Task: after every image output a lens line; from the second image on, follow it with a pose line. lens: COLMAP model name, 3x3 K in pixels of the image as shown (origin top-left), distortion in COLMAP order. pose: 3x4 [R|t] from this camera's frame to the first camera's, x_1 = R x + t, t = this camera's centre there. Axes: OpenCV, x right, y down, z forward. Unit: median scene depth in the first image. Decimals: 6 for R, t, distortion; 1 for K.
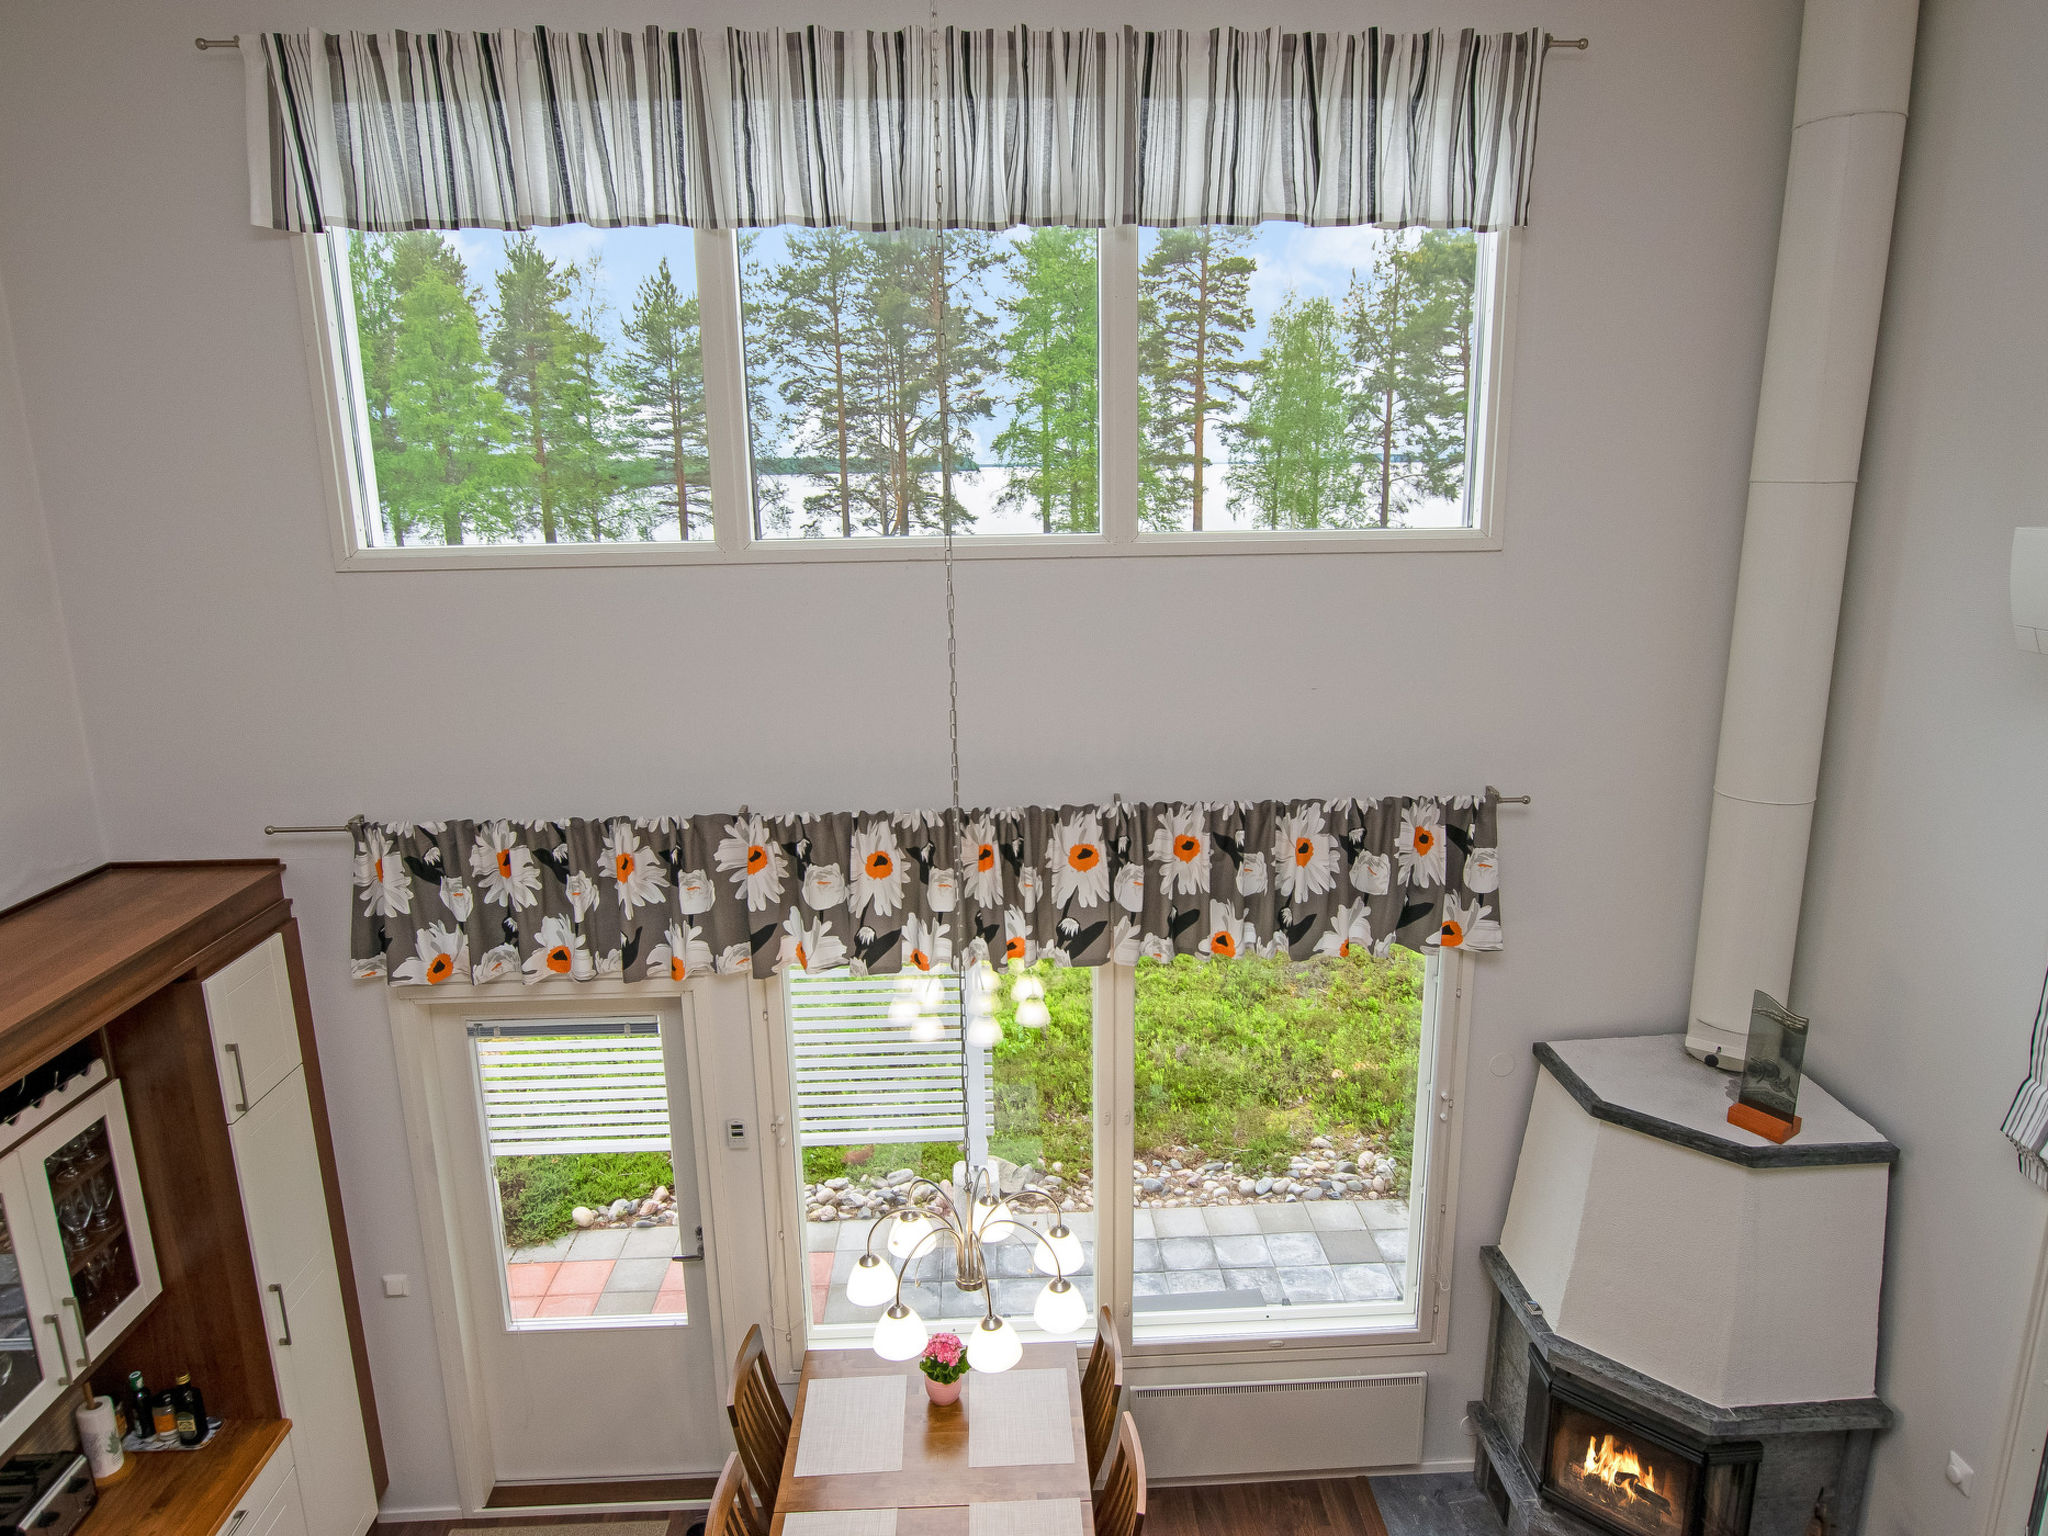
lens RADIAL K [[1278.8, 0, 1024.0], [0, 1278.8, 768.0], [0, 0, 1]] dist [-0.002762, -0.002935]
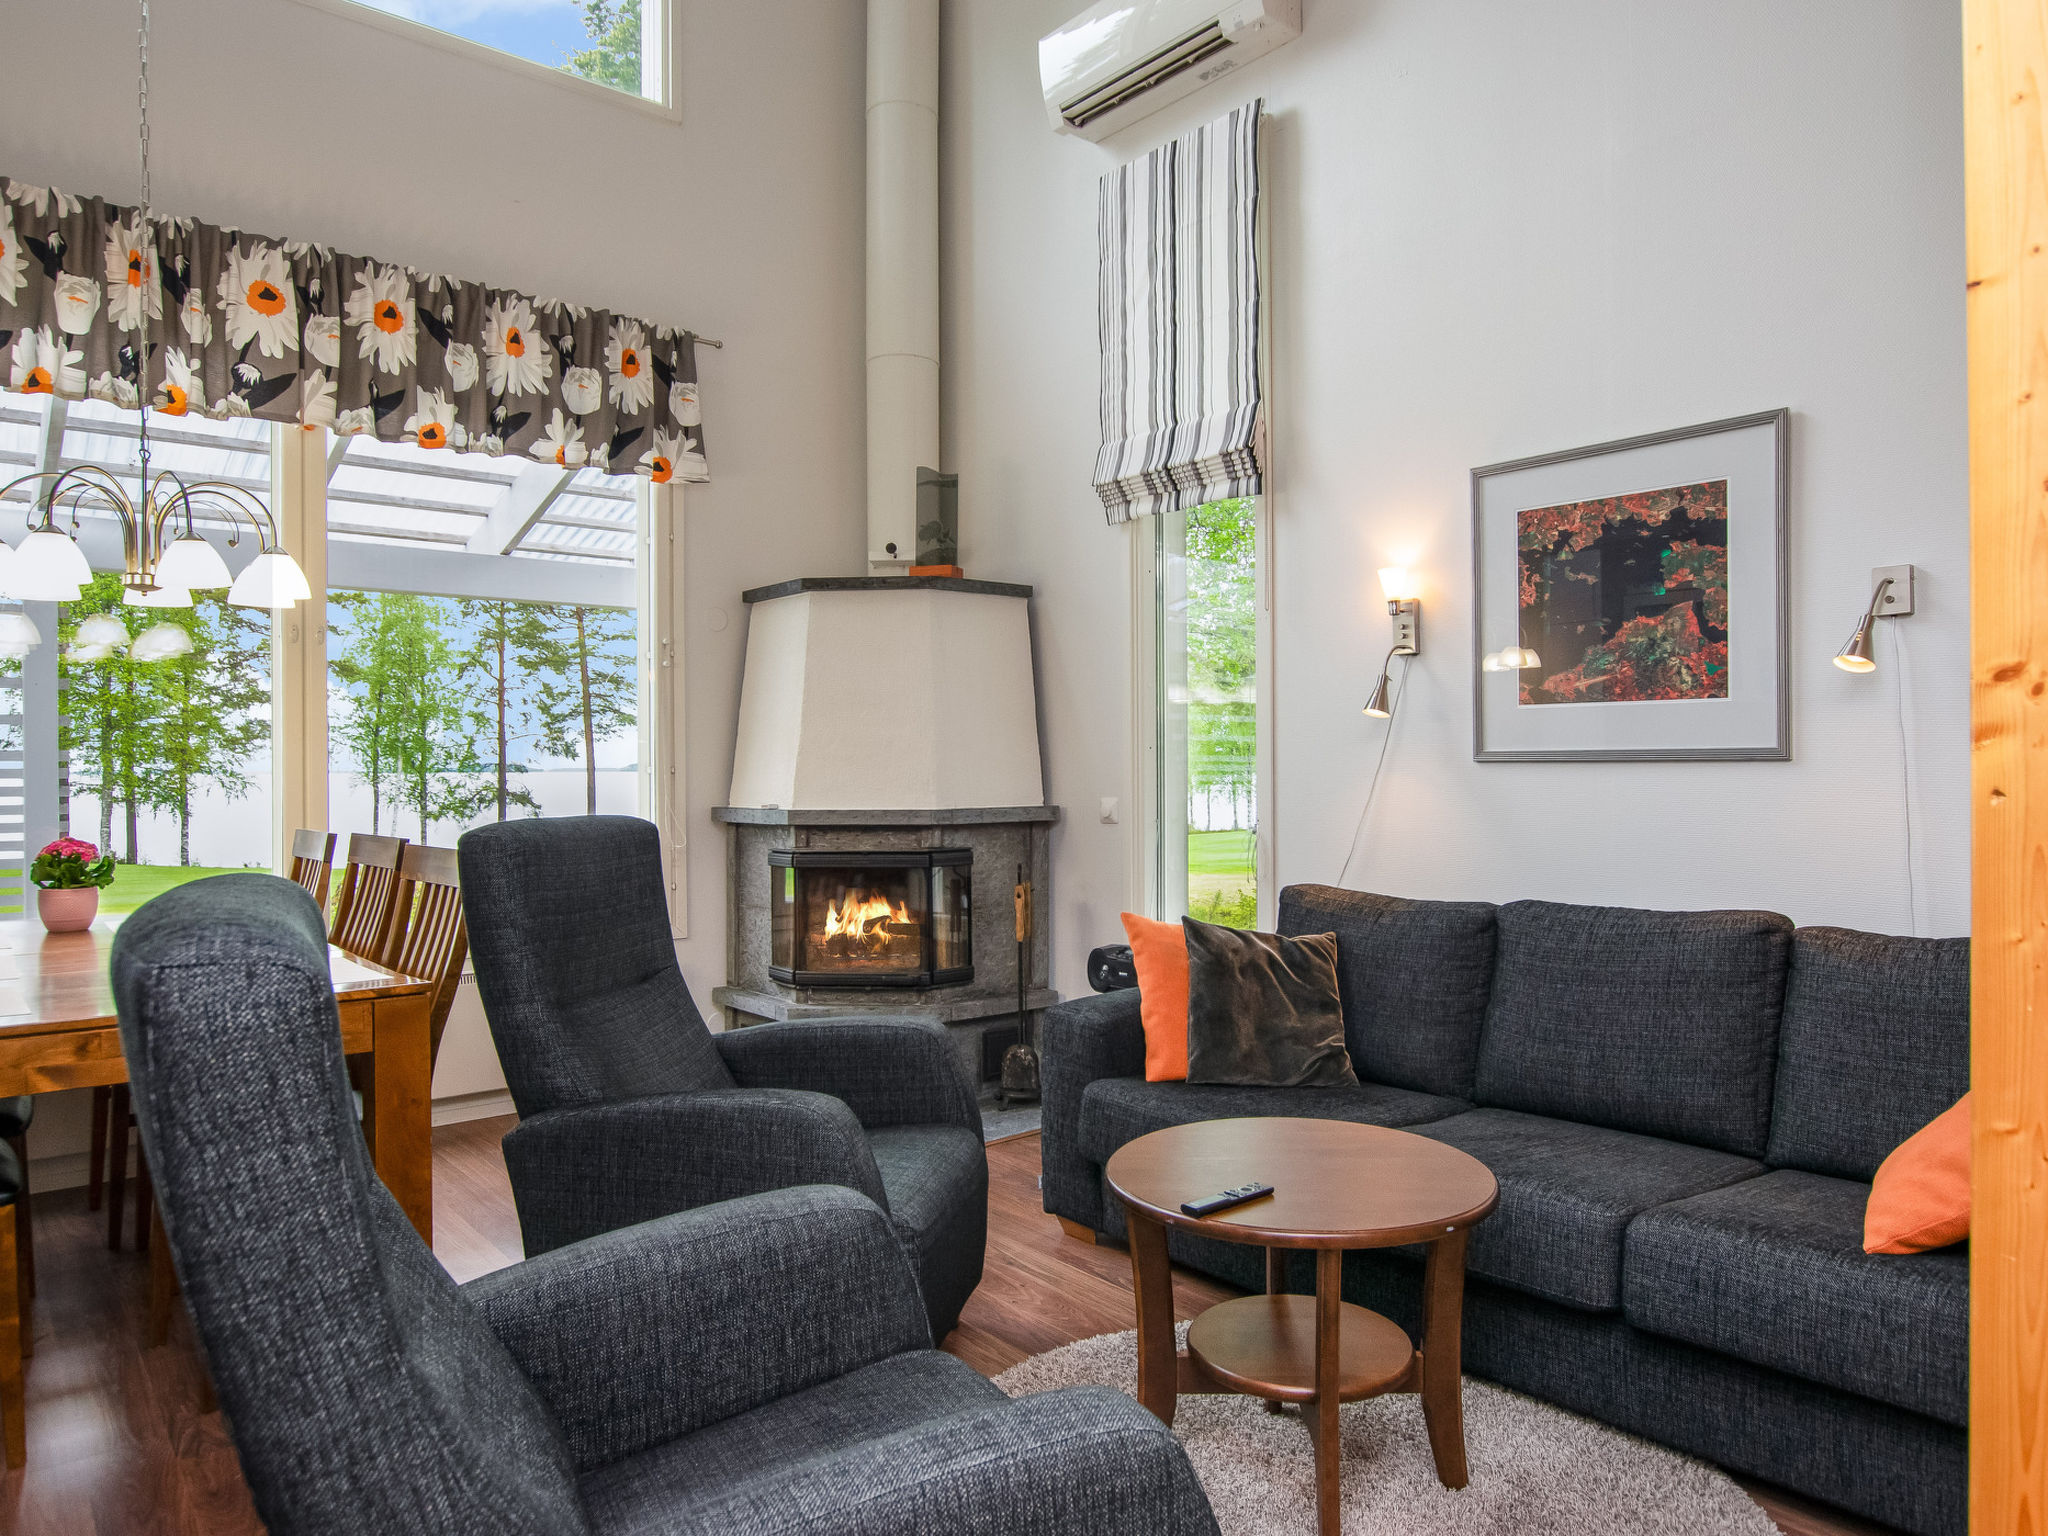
lens RADIAL K [[1343.0, 0, 1024.0], [0, 1343.0, 768.0], [0, 0, 1]] dist [-0.008010, -0.001040]
pose [[0.798926, 0.015222, 0.601237, -0.088456], [0.136456, 0.969022, -0.205857, 0.654873], [-0.585745, 0.246507, 0.772099, 0.038889]]
